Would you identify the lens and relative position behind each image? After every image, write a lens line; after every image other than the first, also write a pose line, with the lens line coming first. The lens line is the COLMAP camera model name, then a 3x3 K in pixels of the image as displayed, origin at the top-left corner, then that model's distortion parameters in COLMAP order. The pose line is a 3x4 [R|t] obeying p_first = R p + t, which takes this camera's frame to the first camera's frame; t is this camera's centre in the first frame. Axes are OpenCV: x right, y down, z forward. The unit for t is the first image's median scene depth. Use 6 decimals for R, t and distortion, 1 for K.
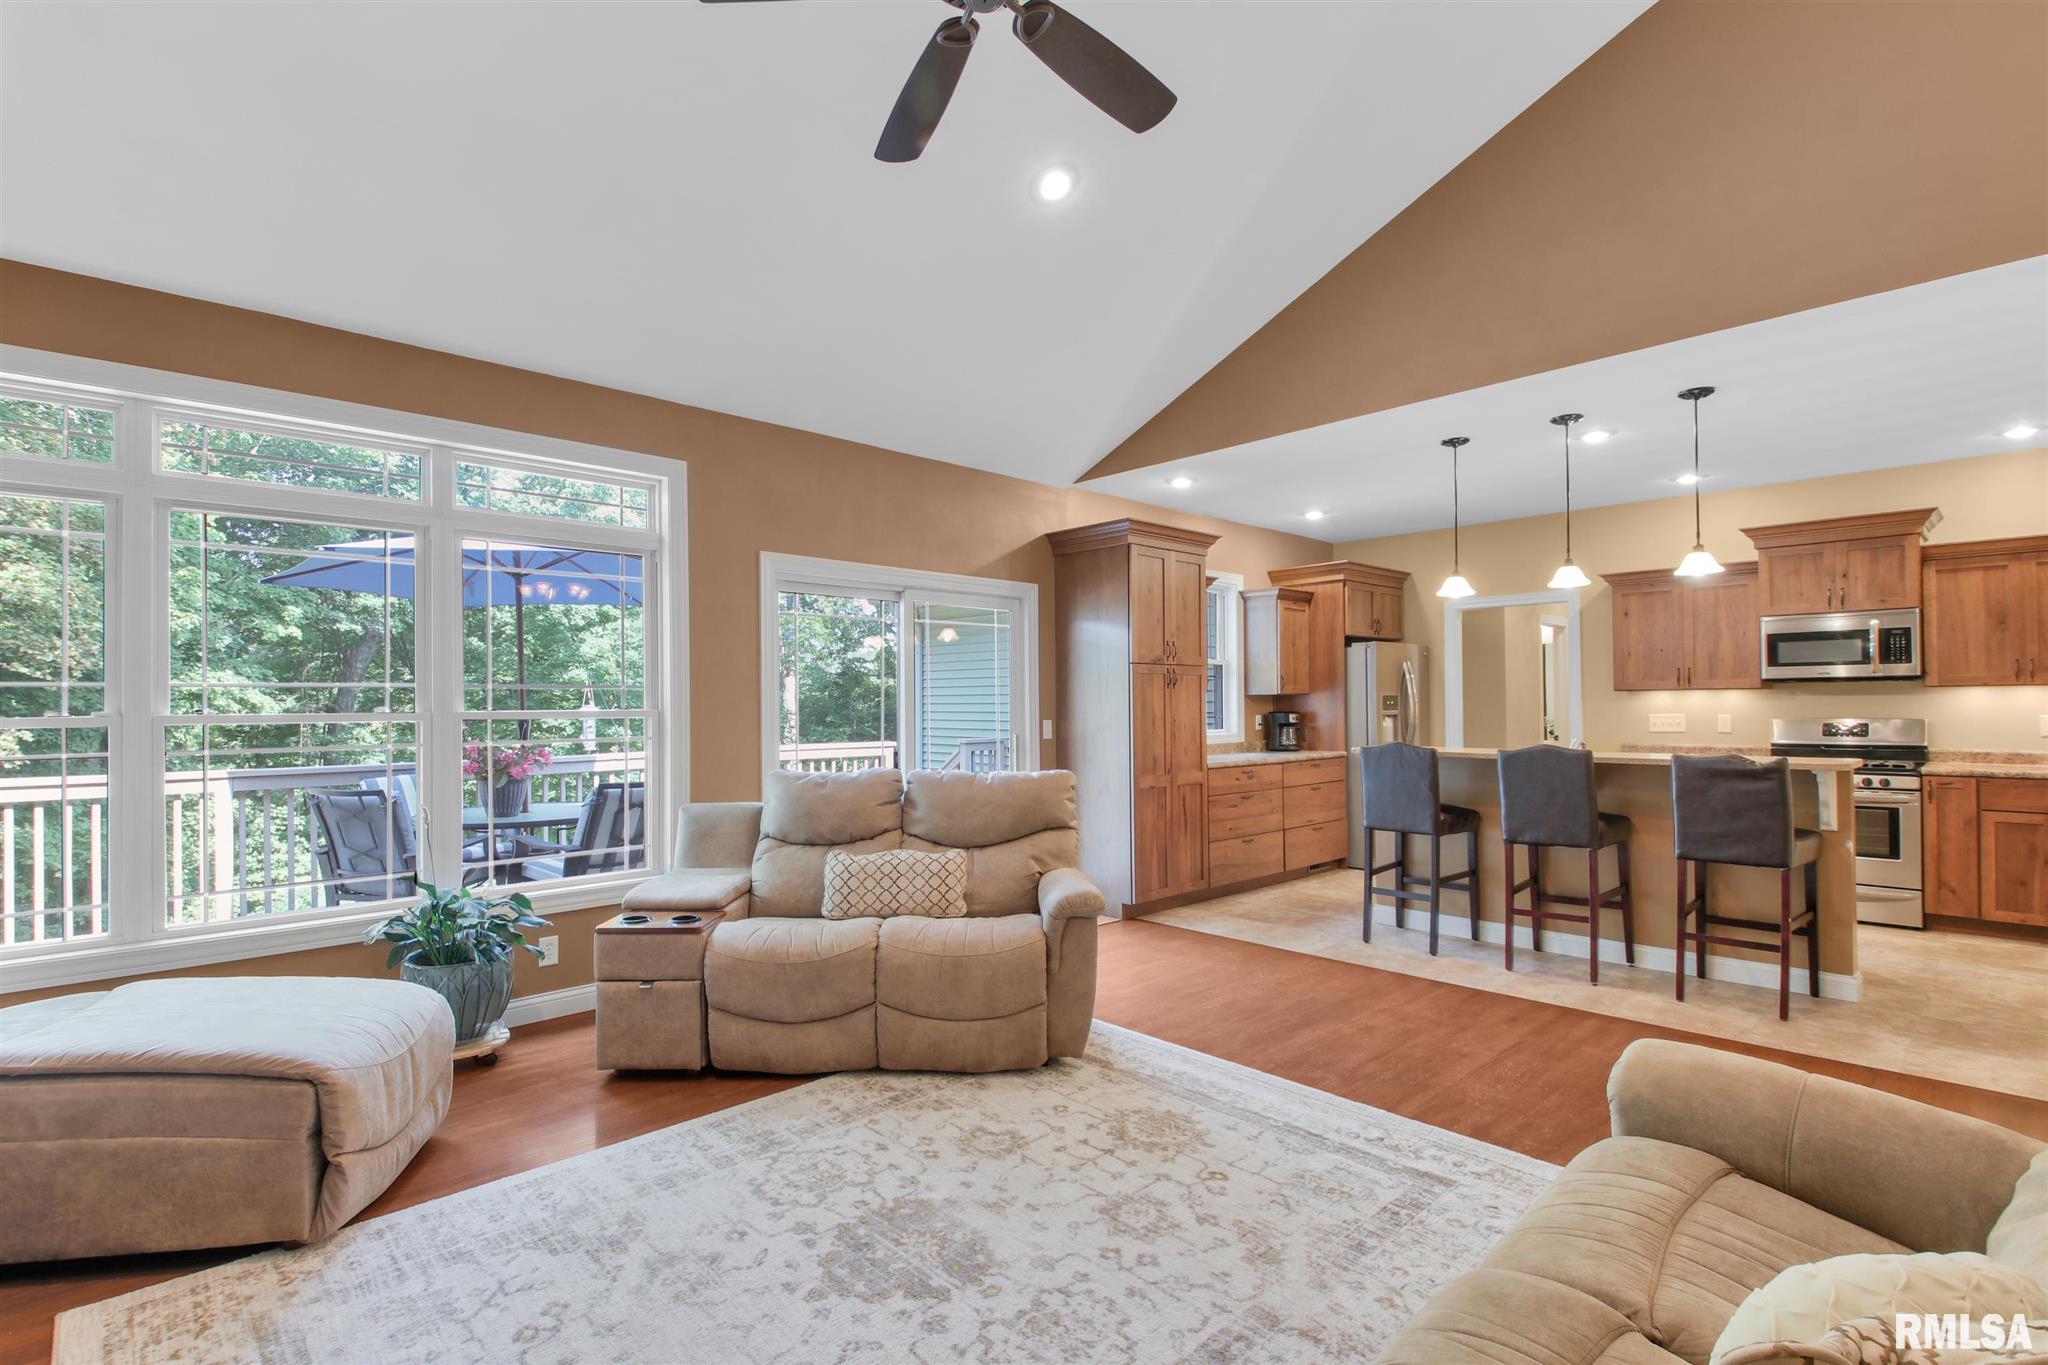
lens RADIAL K [[954.2, 0, 1004.4], [0, 954.2, 696.3], [0, 0, 1]] dist [0.036917, -0.021439]
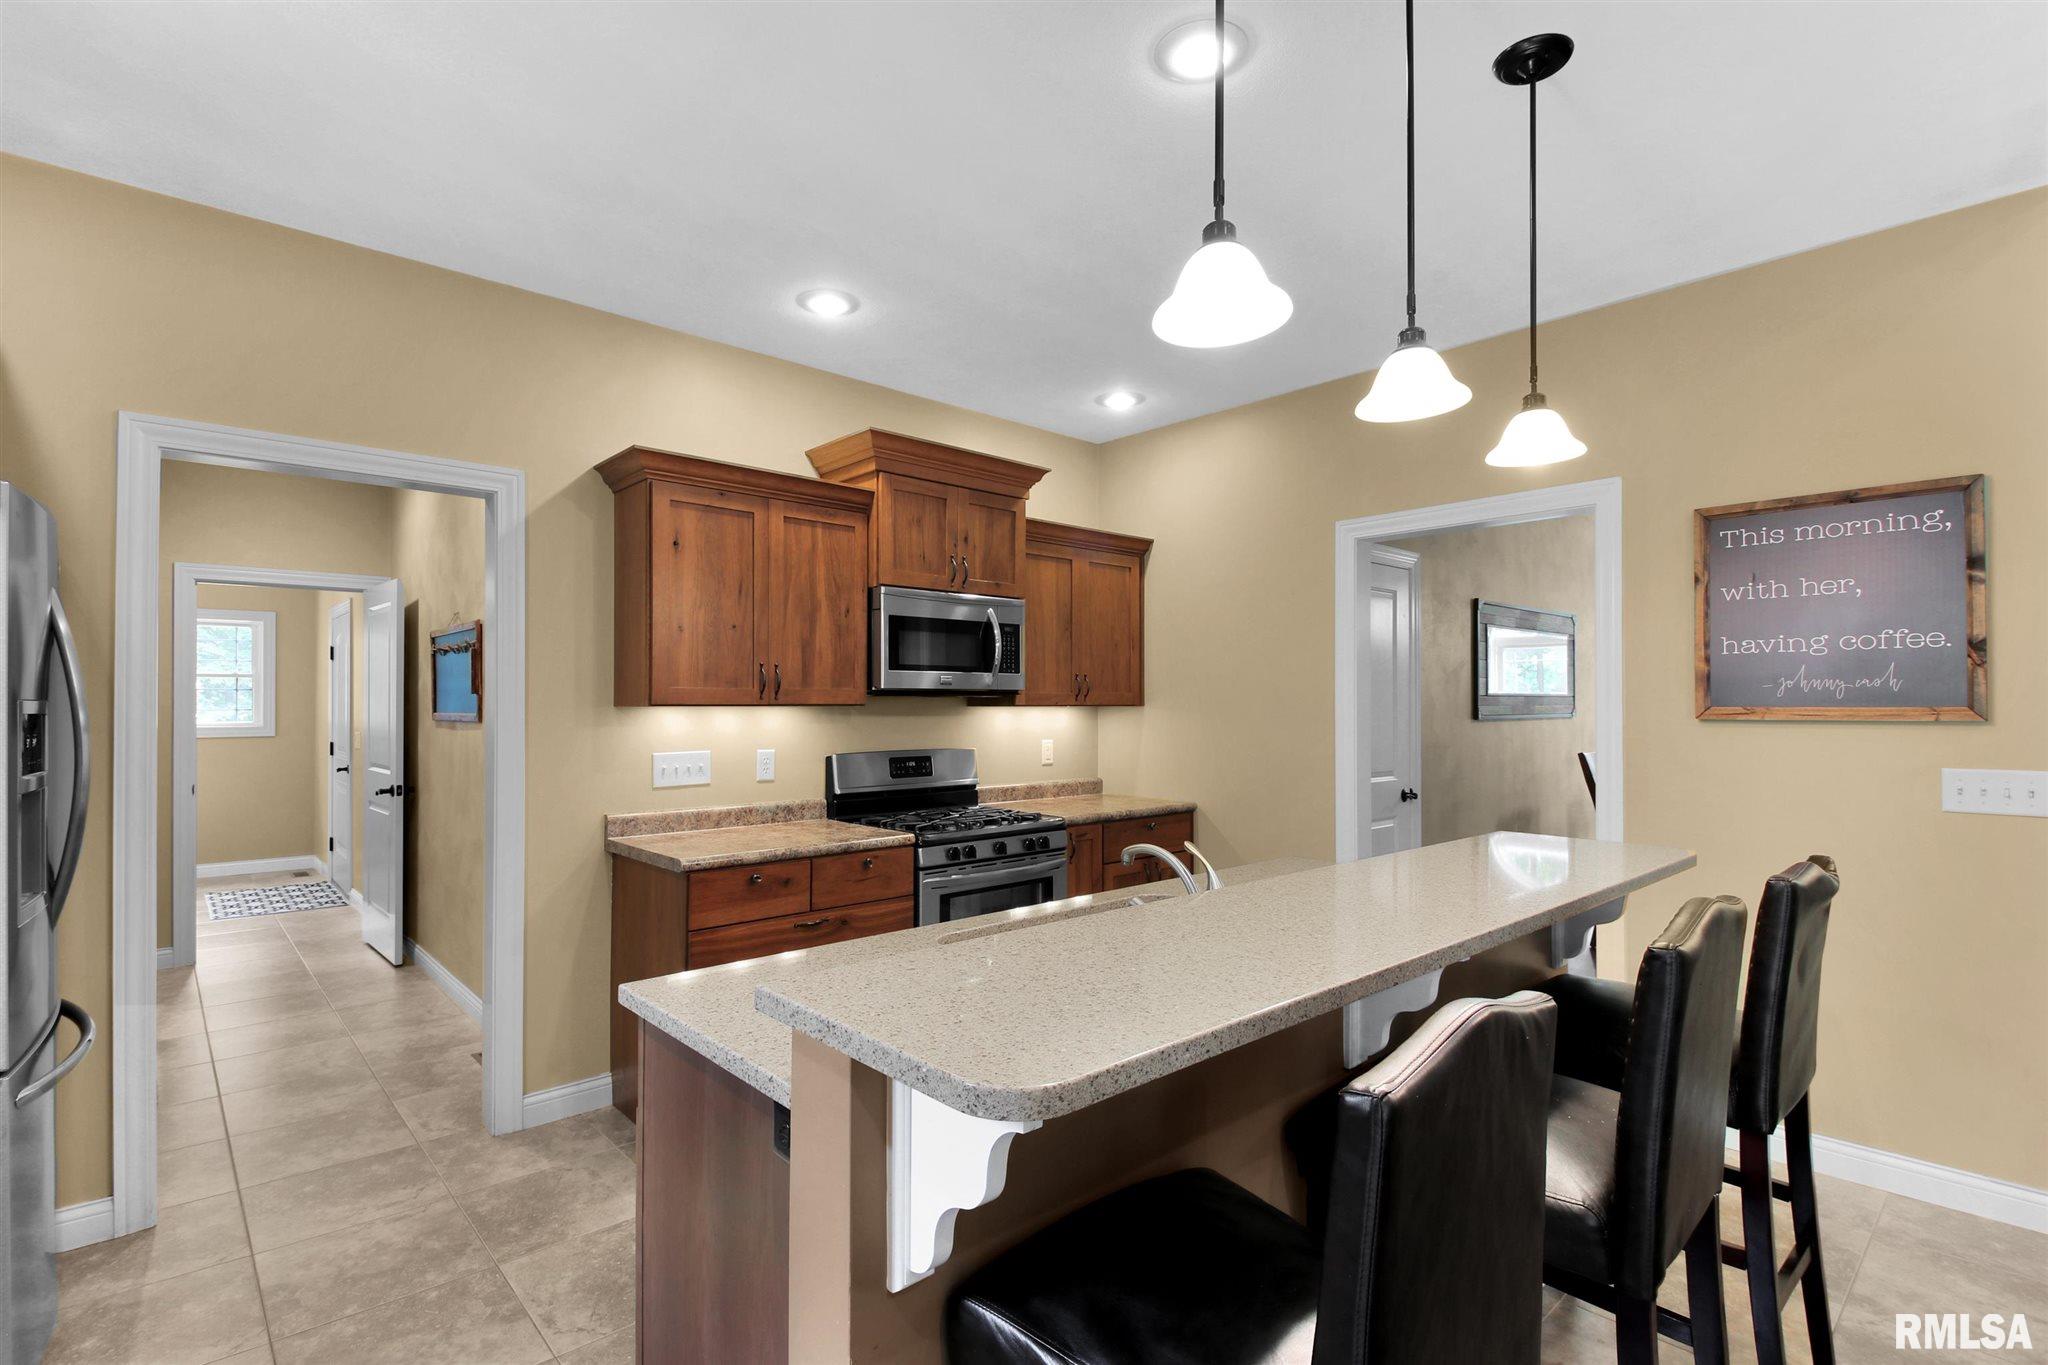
lens RADIAL K [[970.6, 0, 1007.7], [0, 970.6, 696.2], [0, 0, 1]] dist [0.037825, -0.029675]
pose [[0.010886, 0.016498, 0.999805, 0.211491], [-0.009278, 0.999823, -0.016397, -0.005408], [-0.999898, -0.009097, 0.011038, 1.043371]]
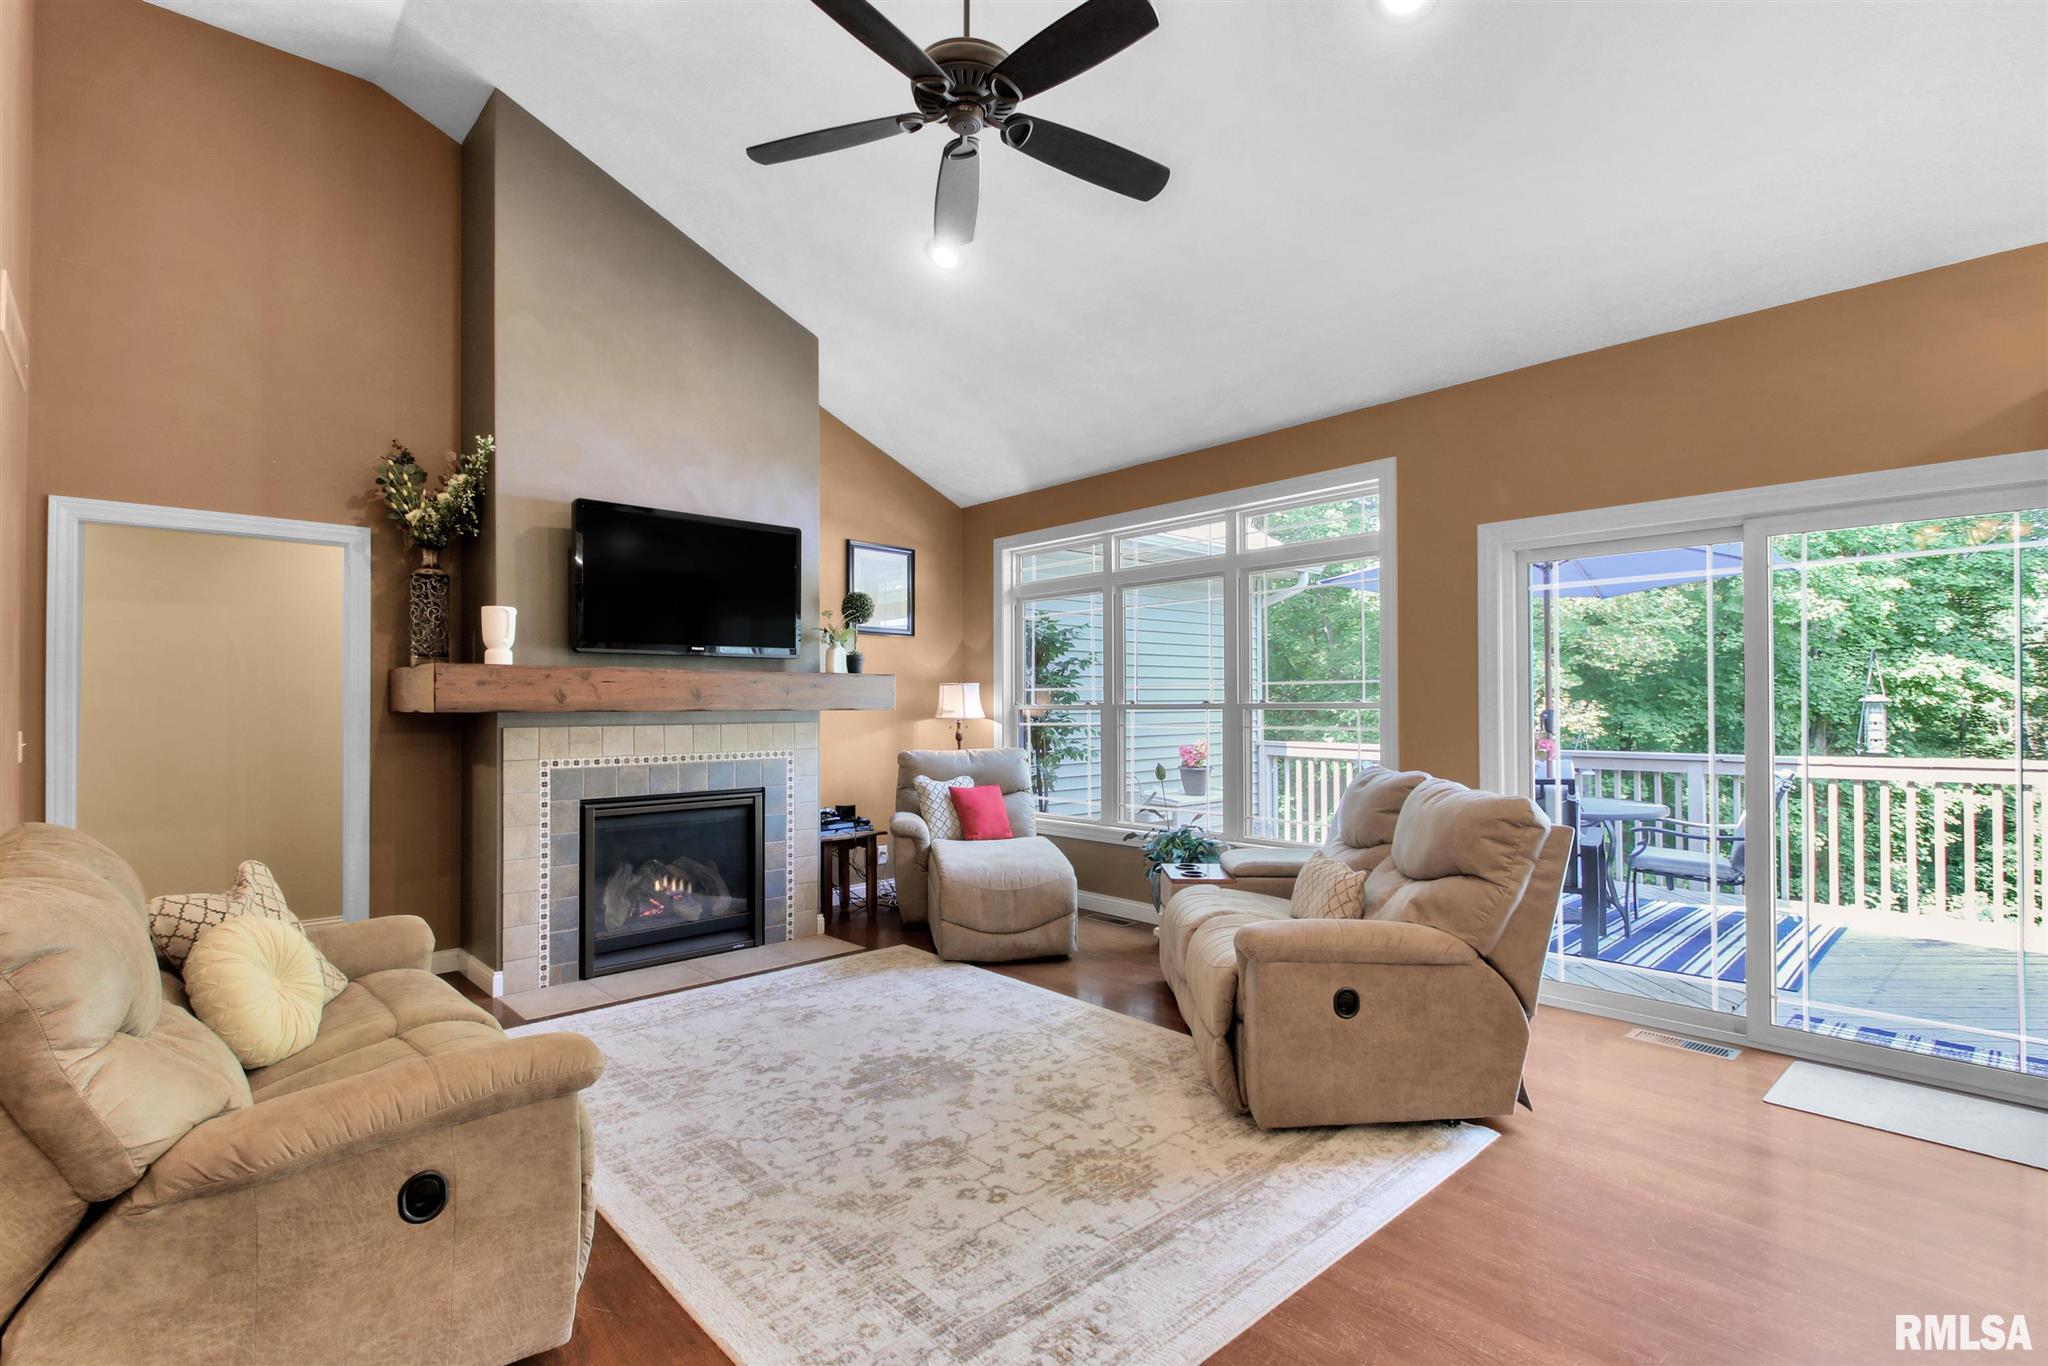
lens RADIAL K [[957.7, 0, 1012.0], [0, 957.7, 691.0], [0, 0, 1]] dist [0.034328, -0.025677]
pose [[-0.011725, -0.005032, -0.999919, 0.583500], [0.013343, 0.999898, -0.005189, 0.001962], [0.999842, -0.013402, -0.011657, 0.512400]]
